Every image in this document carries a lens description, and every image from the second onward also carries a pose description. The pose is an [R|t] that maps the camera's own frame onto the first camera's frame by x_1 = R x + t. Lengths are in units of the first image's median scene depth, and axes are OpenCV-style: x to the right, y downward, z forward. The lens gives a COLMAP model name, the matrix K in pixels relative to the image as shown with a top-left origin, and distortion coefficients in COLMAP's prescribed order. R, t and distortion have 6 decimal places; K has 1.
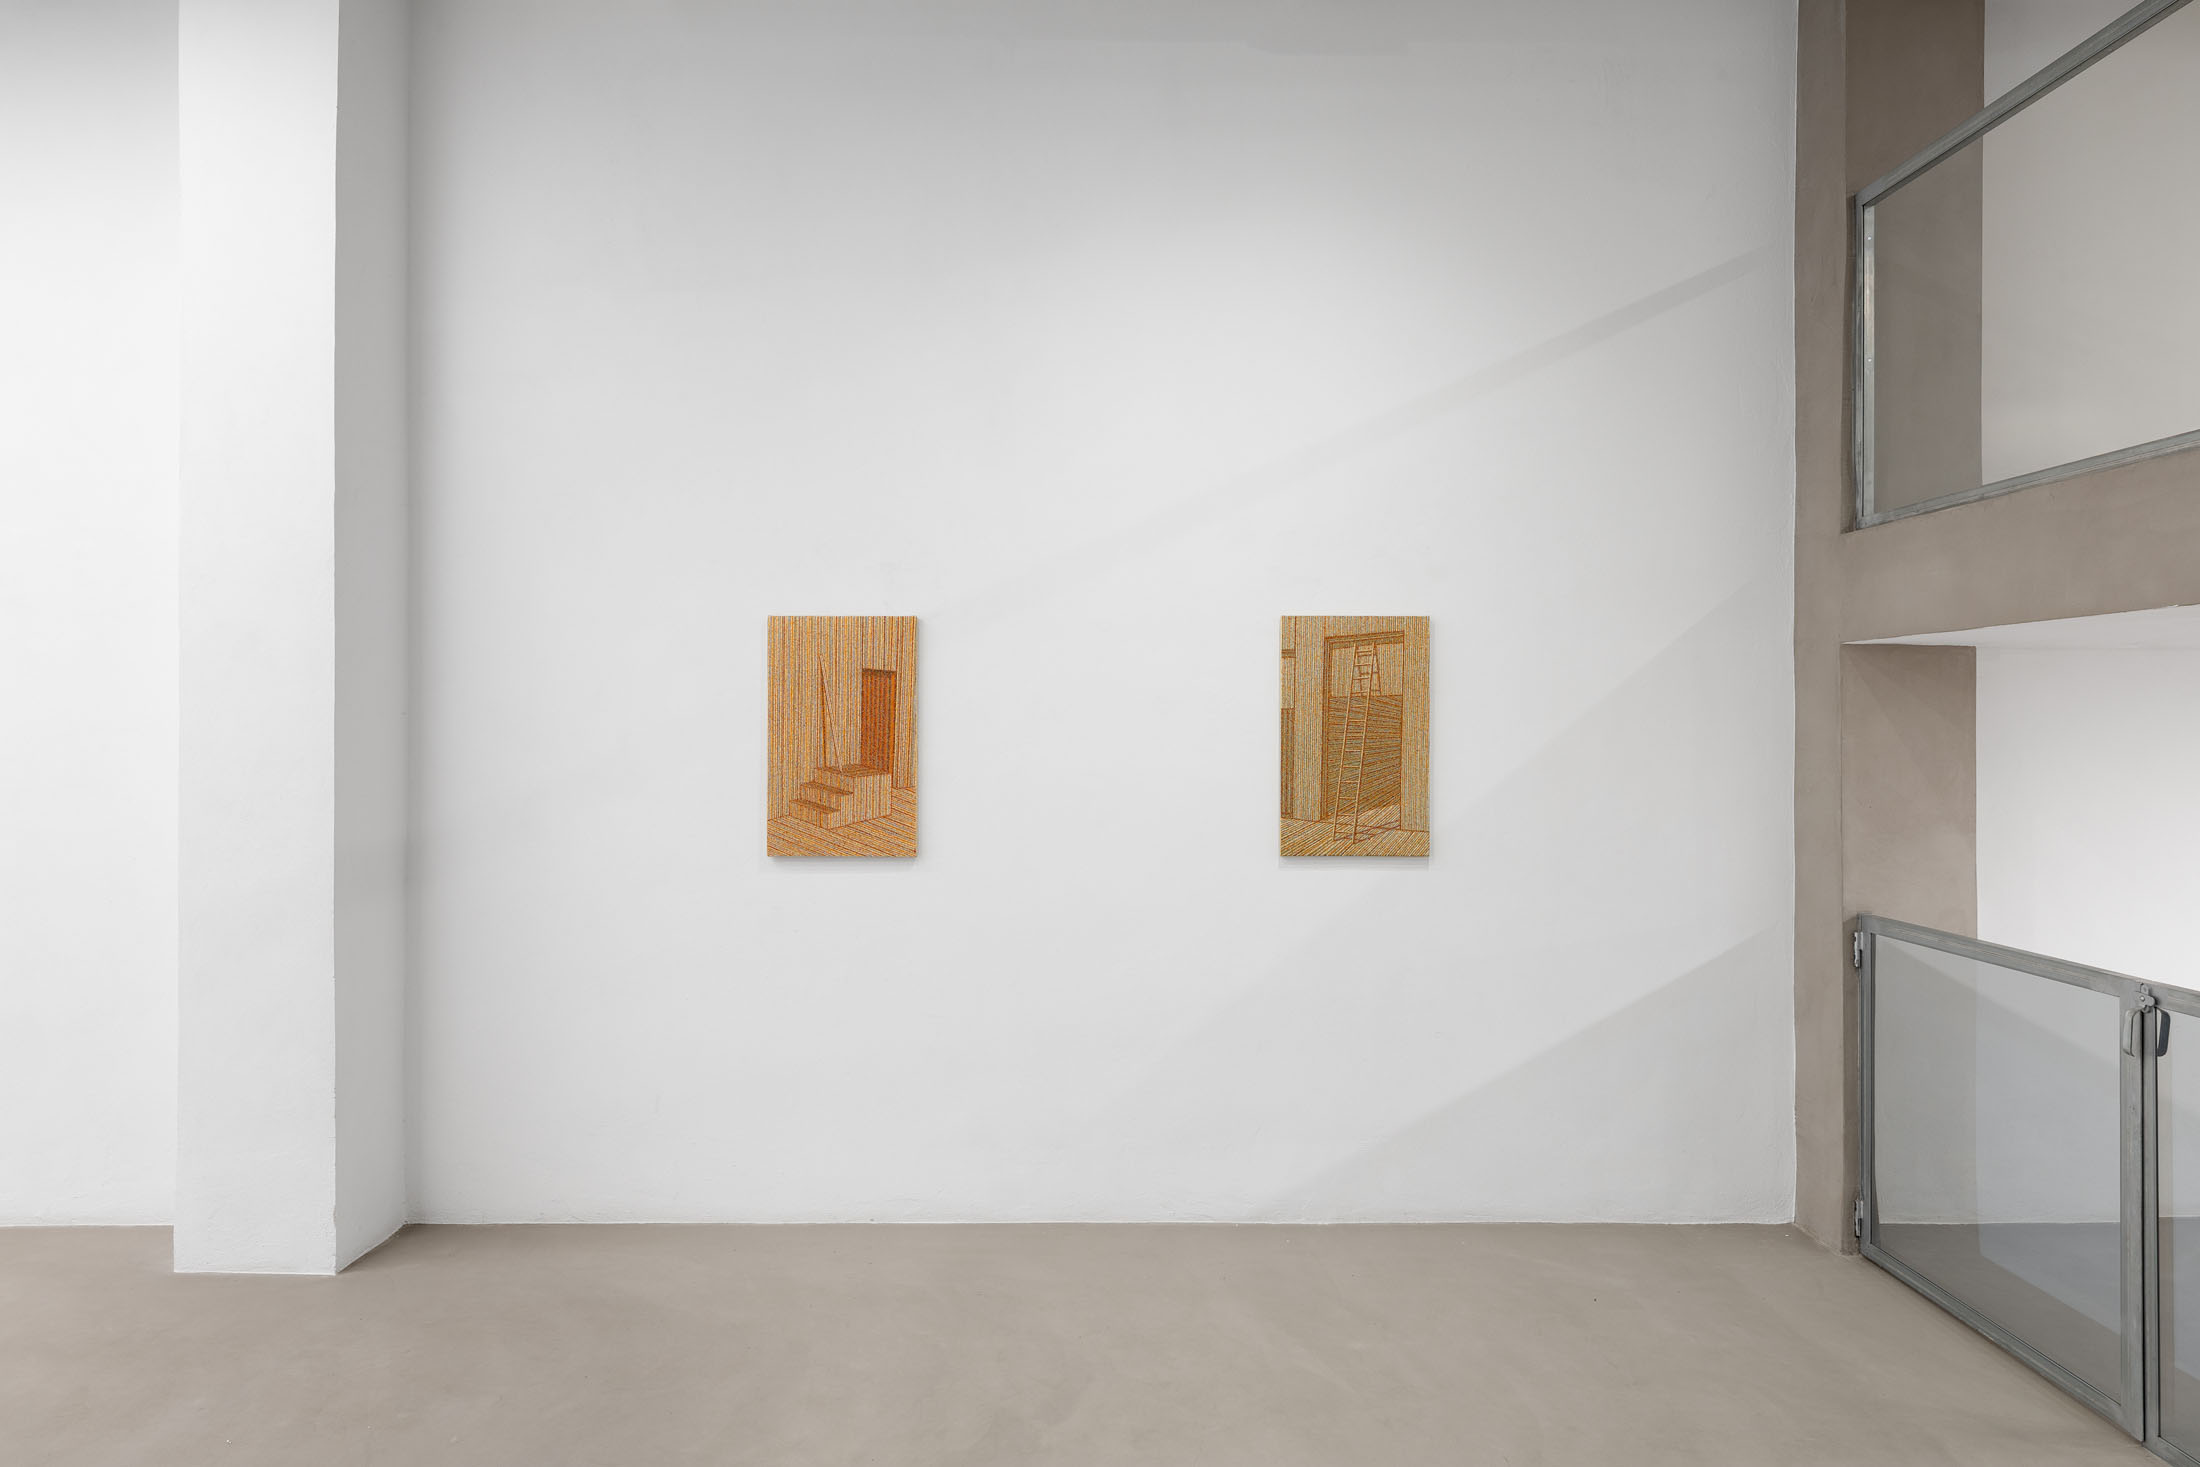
lens RADIAL K [[1308.8, 0, 1045.8], [0, 1308.8, 733.0], [0, 0, 1]] dist [-0.007958, 0.001215]
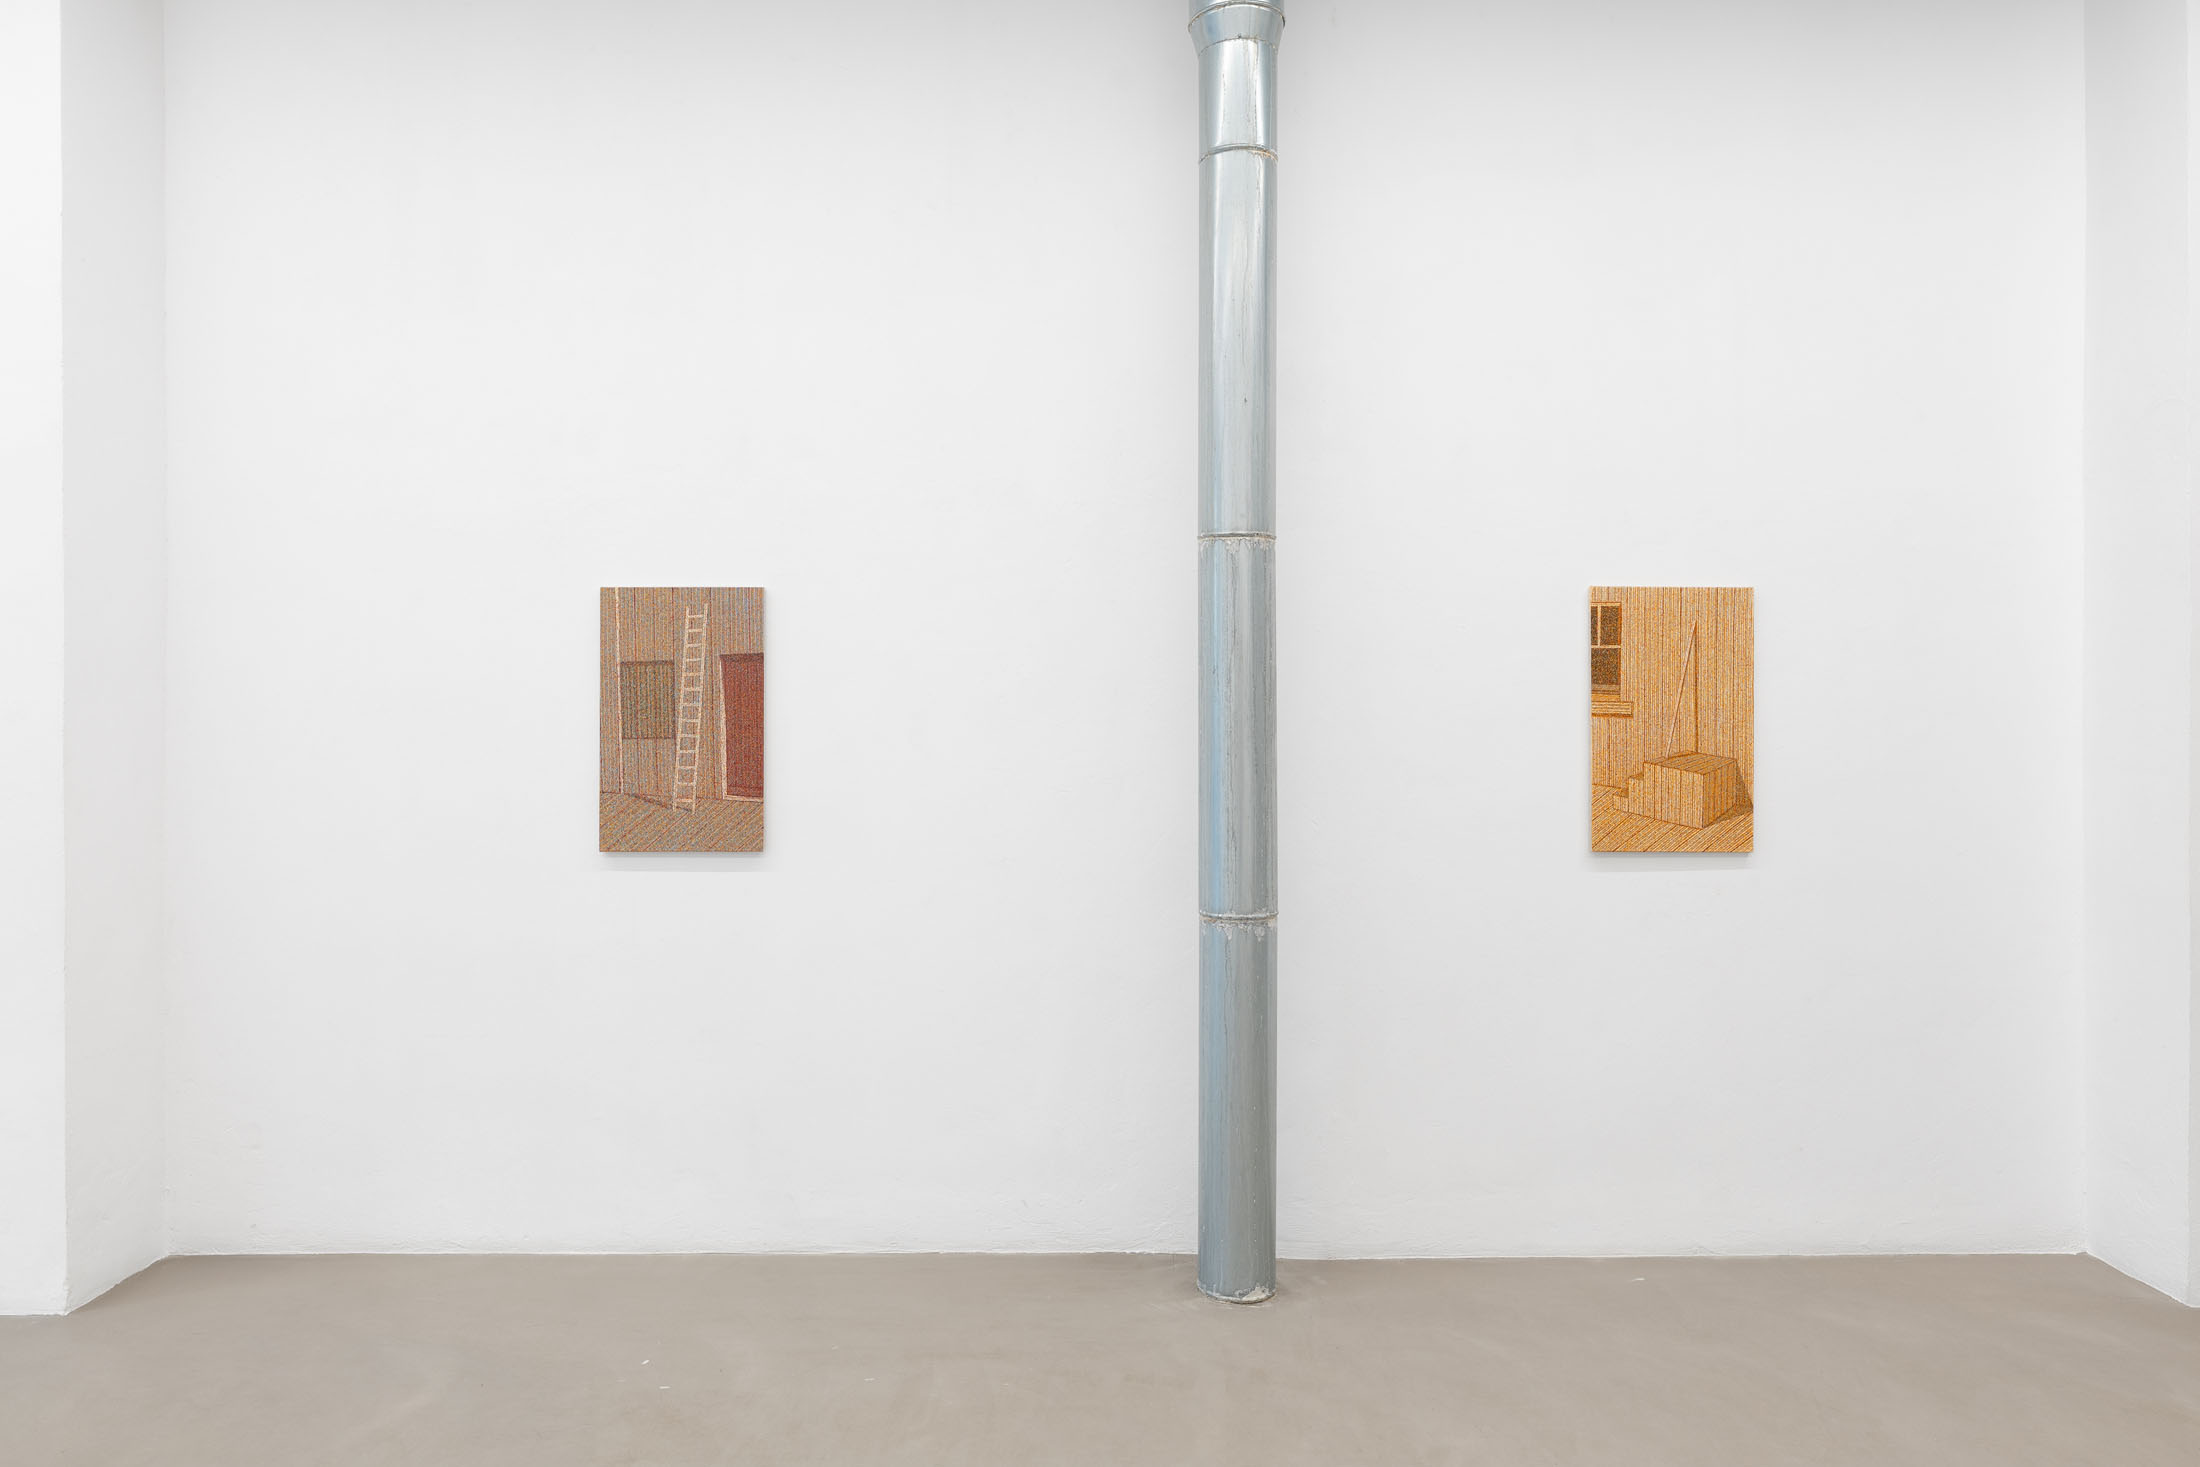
lens RADIAL K [[1415.5, 0, 1053.9], [0, 1415.5, 718.5], [0, 0, 1]] dist [0.008236, -0.009419]
pose [[0.999987, 0.000832, 0.004982, -1.337710], [-0.000863, 0.999980, 0.006272, -0.003704], [-0.004976, -0.006276, 0.999968, 0.008995]]
